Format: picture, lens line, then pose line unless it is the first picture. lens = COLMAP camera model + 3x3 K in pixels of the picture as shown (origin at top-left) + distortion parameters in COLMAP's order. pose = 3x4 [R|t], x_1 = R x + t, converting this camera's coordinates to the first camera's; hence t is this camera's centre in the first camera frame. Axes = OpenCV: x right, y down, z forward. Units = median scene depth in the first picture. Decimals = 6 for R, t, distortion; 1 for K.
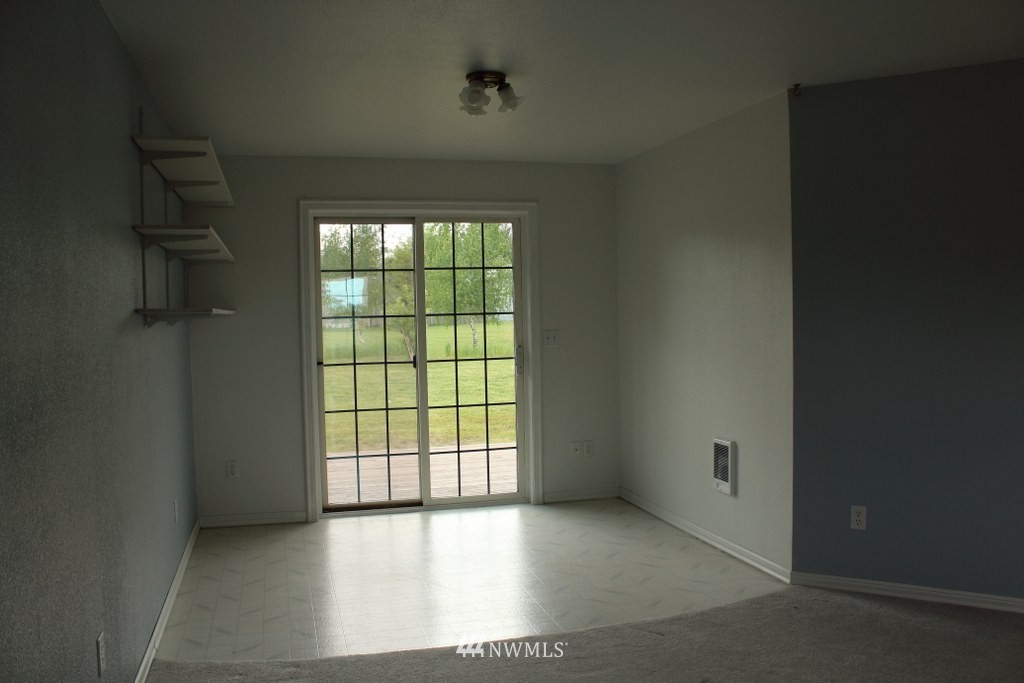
lens RADIAL K [[854.0, 0, 512.0], [0, 854.0, 341.5], [0, 0, 1]] dist [-0.154315, 0.144030]
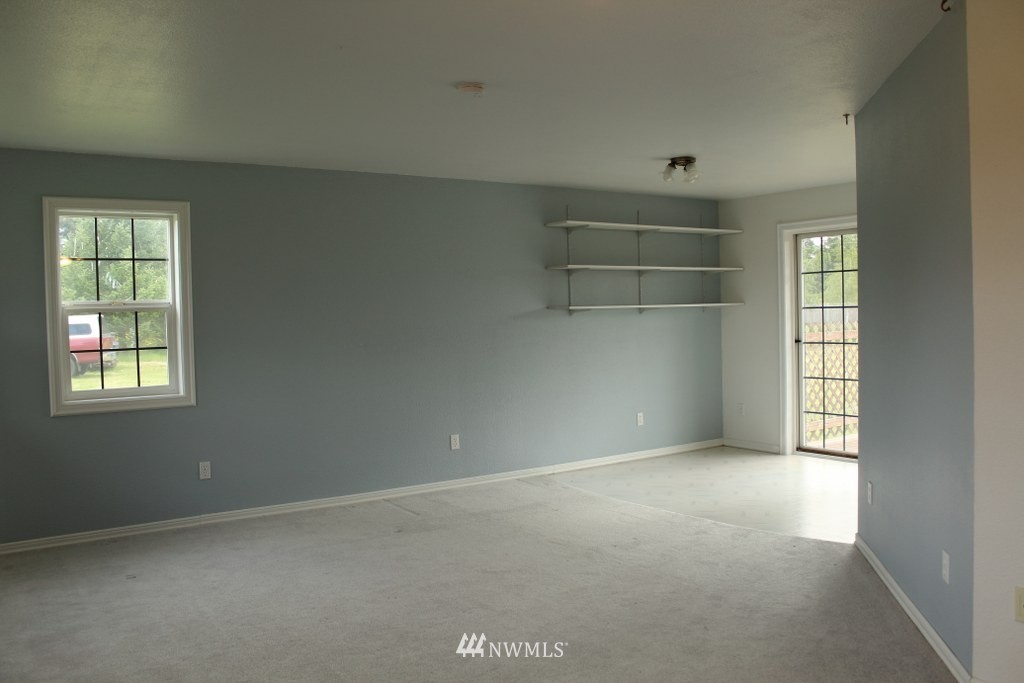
lens RADIAL K [[854.0, 0, 512.0], [0, 854.0, 341.5], [0, 0, 1]] dist [-0.154315, 0.144030]
pose [[0.305249, 0.046229, -0.951150, 0.946493], [-0.012125, 0.998929, 0.044660, -0.029618], [0.952195, -0.002099, 0.305482, 0.152010]]
